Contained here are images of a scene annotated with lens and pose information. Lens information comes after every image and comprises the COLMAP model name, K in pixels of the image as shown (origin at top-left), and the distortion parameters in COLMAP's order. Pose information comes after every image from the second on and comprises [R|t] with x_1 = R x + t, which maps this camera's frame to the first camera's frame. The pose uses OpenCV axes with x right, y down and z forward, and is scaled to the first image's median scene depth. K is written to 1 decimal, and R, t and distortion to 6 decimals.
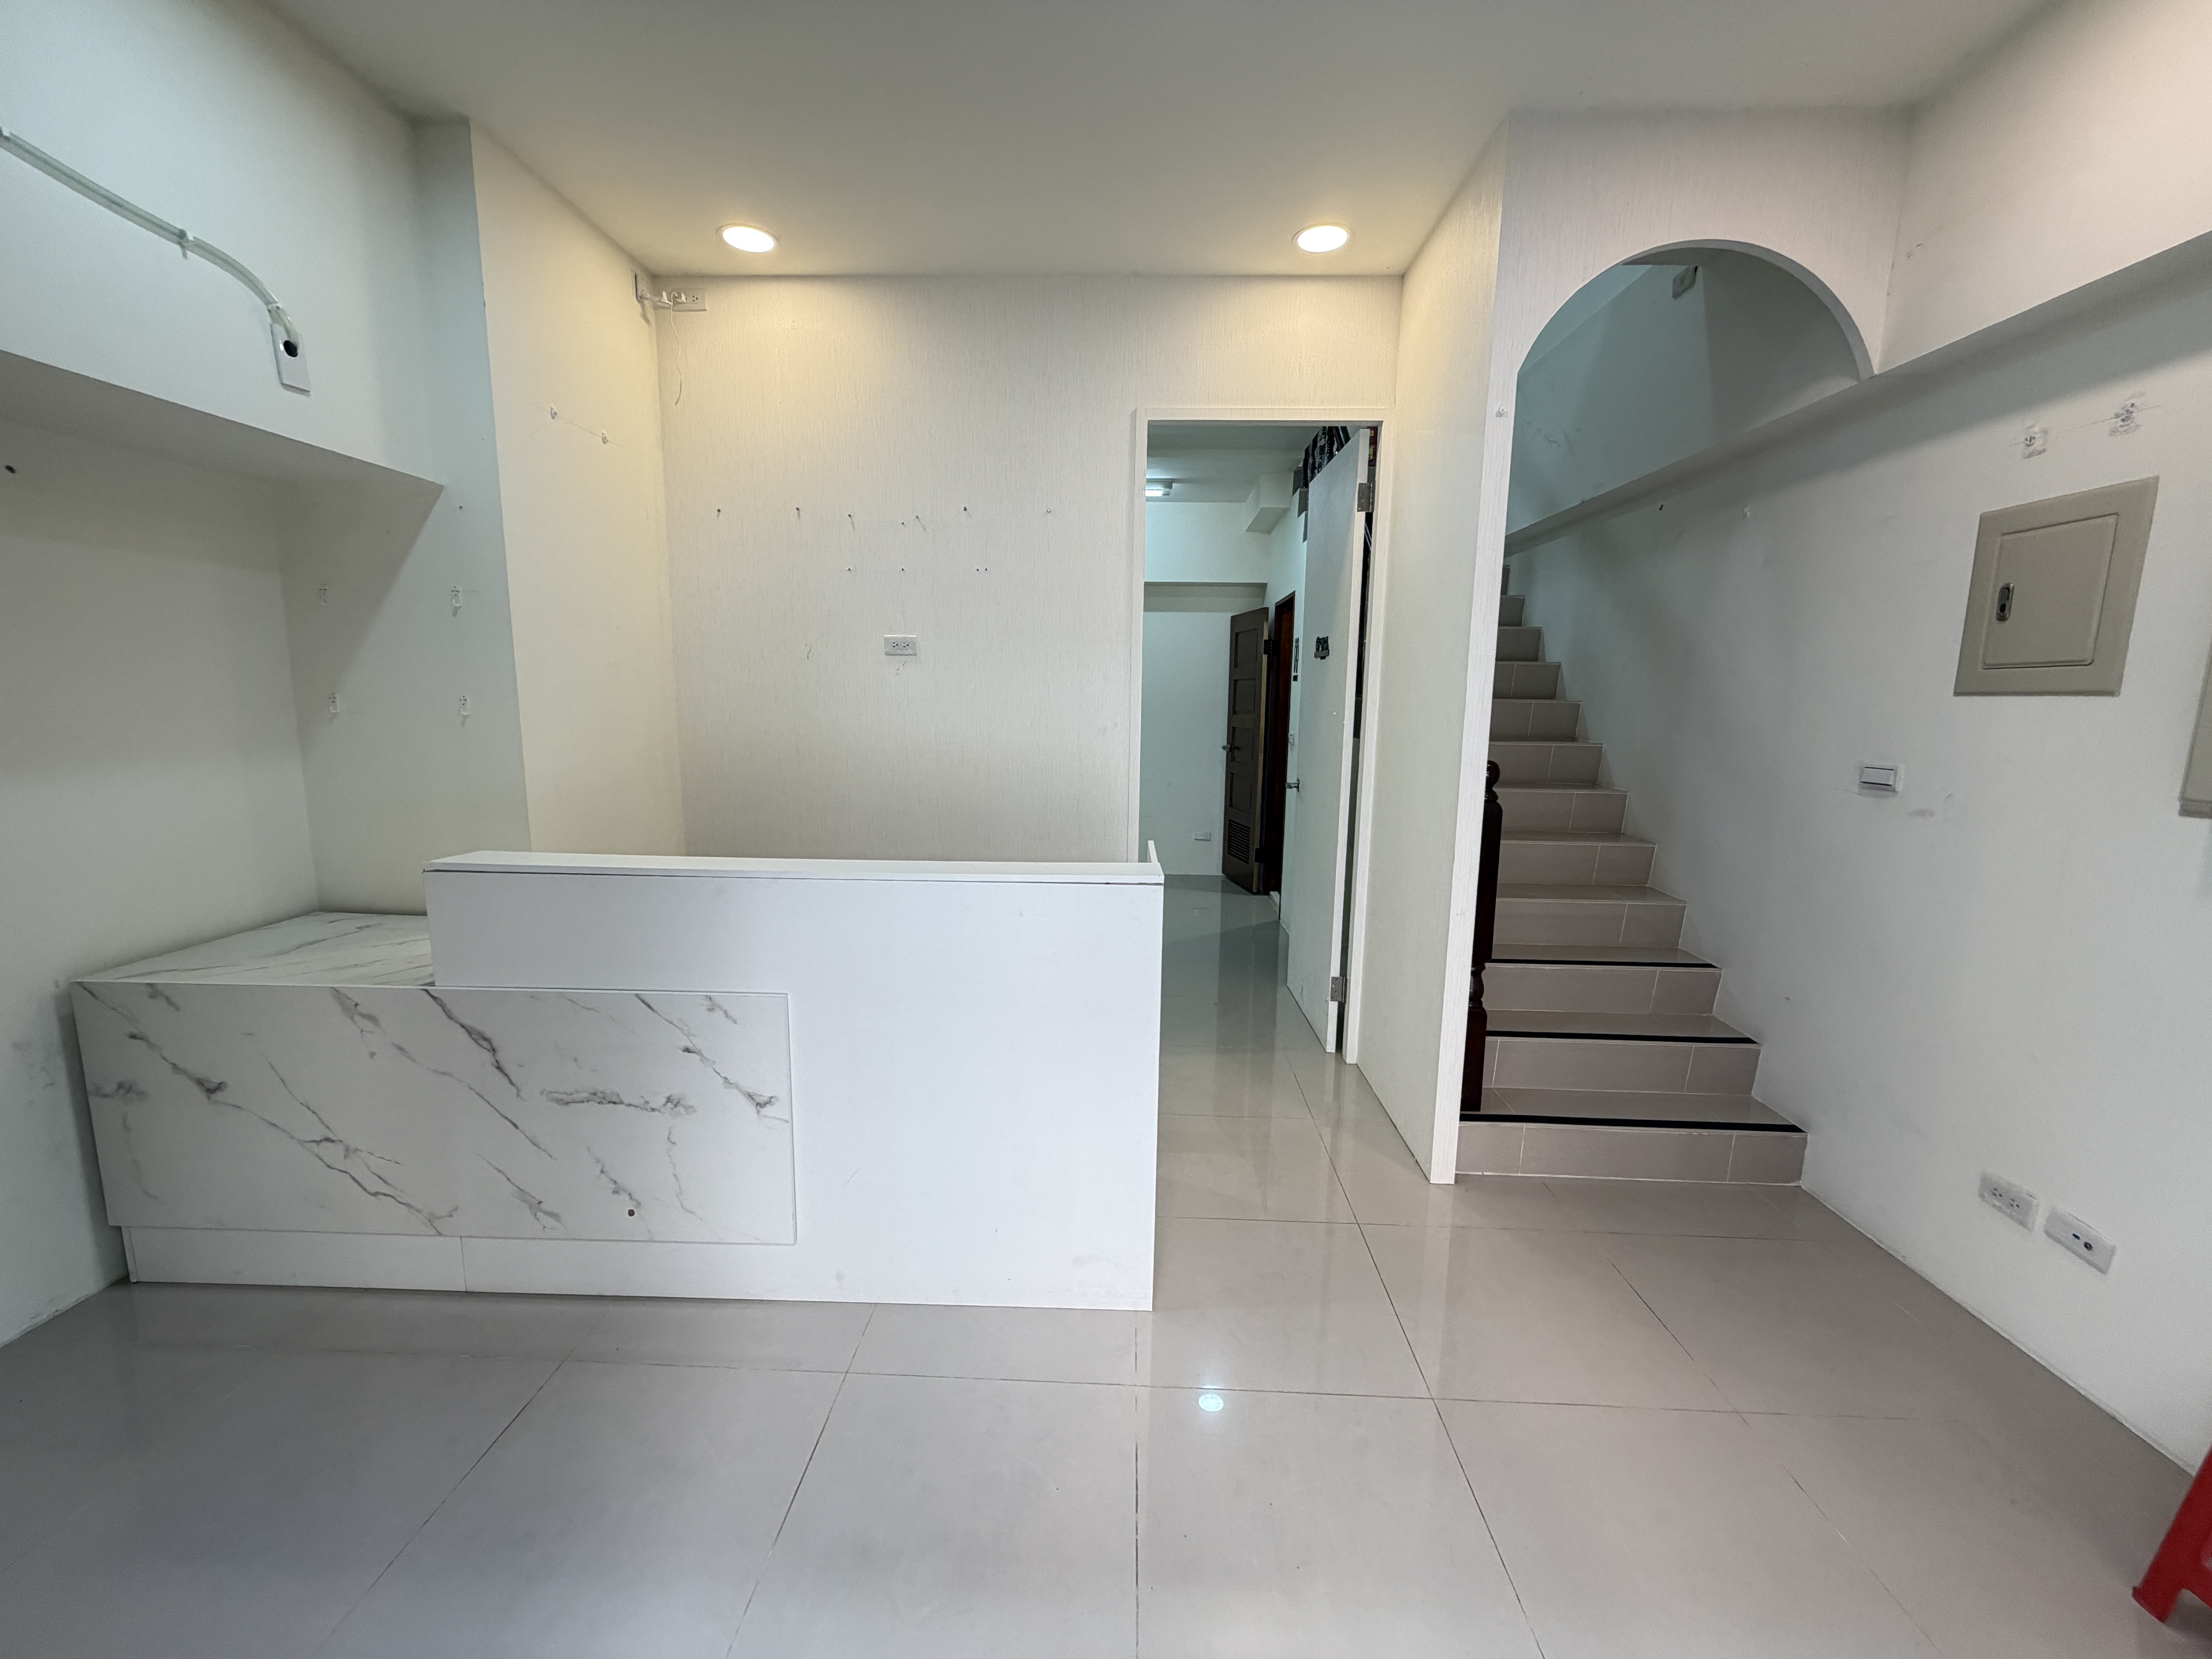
lens RADIAL K [[883.4, 0, 1098.2], [0, 883.4, 836.4], [0, 0, 1]] dist [-0.000469, 0.001206]
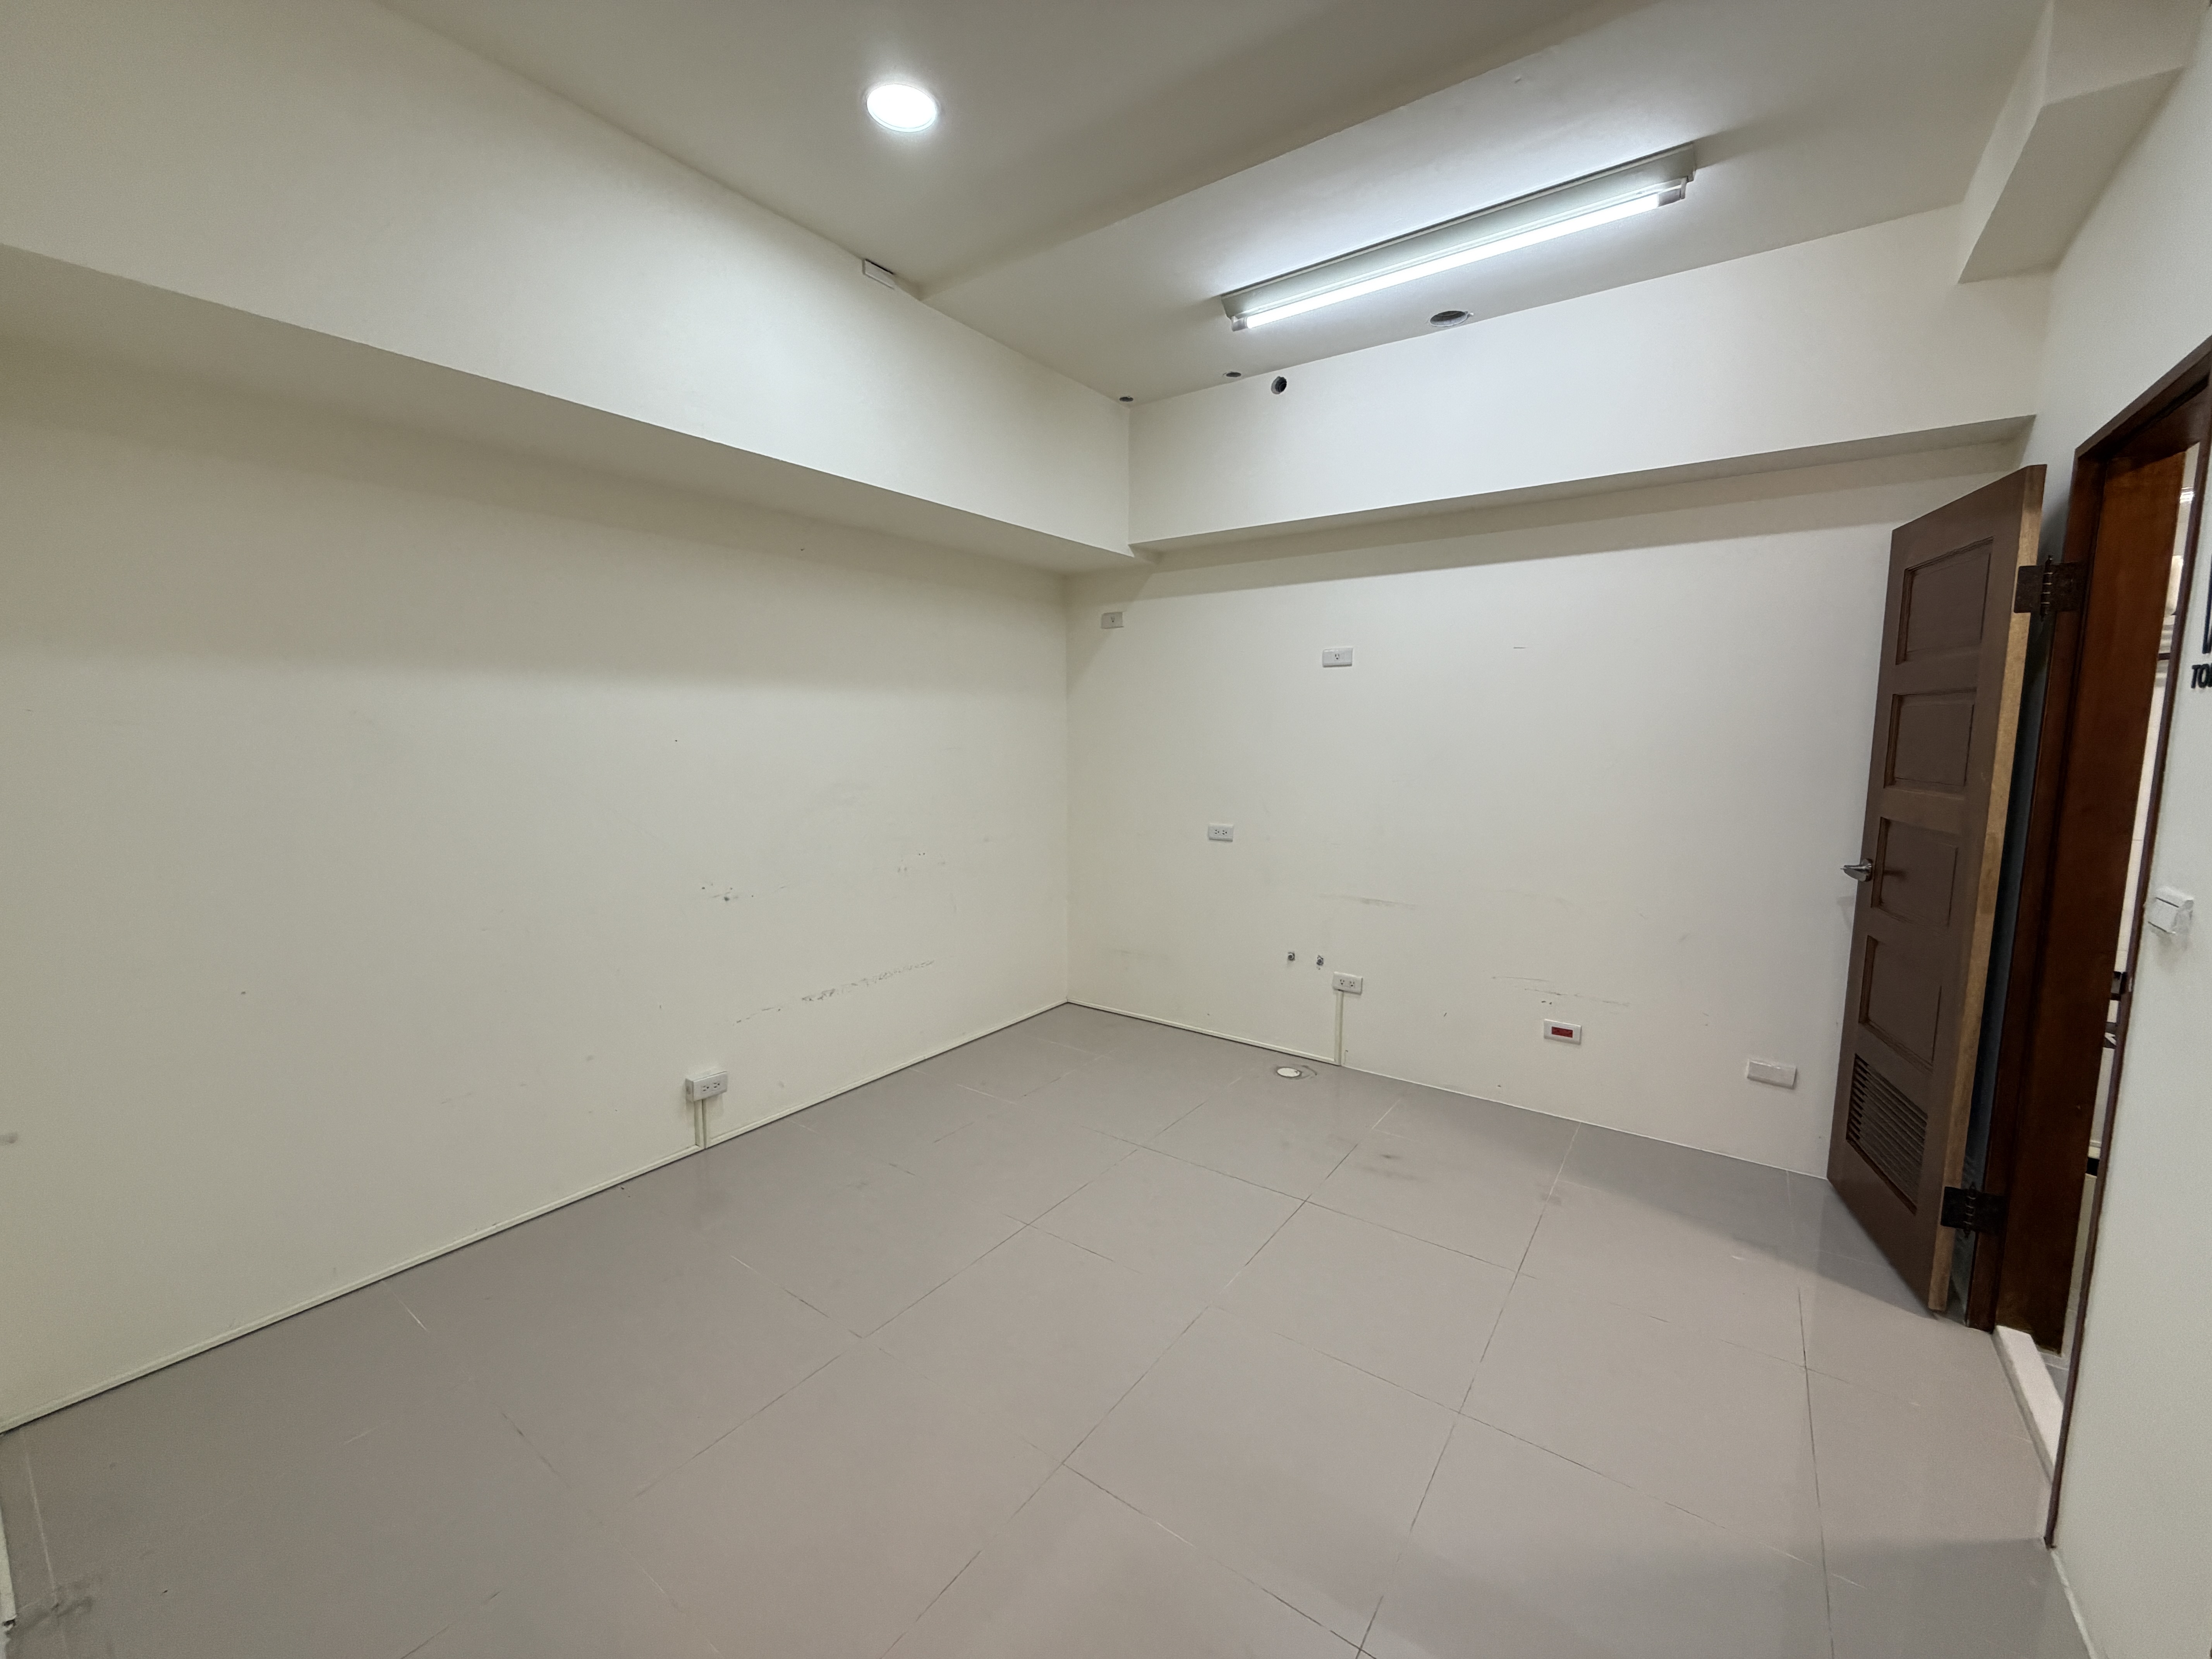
lens RADIAL K [[883.4, 0, 1124.8], [0, 883.4, 830.1], [0, 0, 1]] dist [-0.000469, 0.001206]
pose [[0.843226, 0.050203, -0.535211, 0.083410], [-0.072512, 0.997152, -0.020710, -0.089315], [0.532647, 0.056273, 0.844465, 0.517985]]
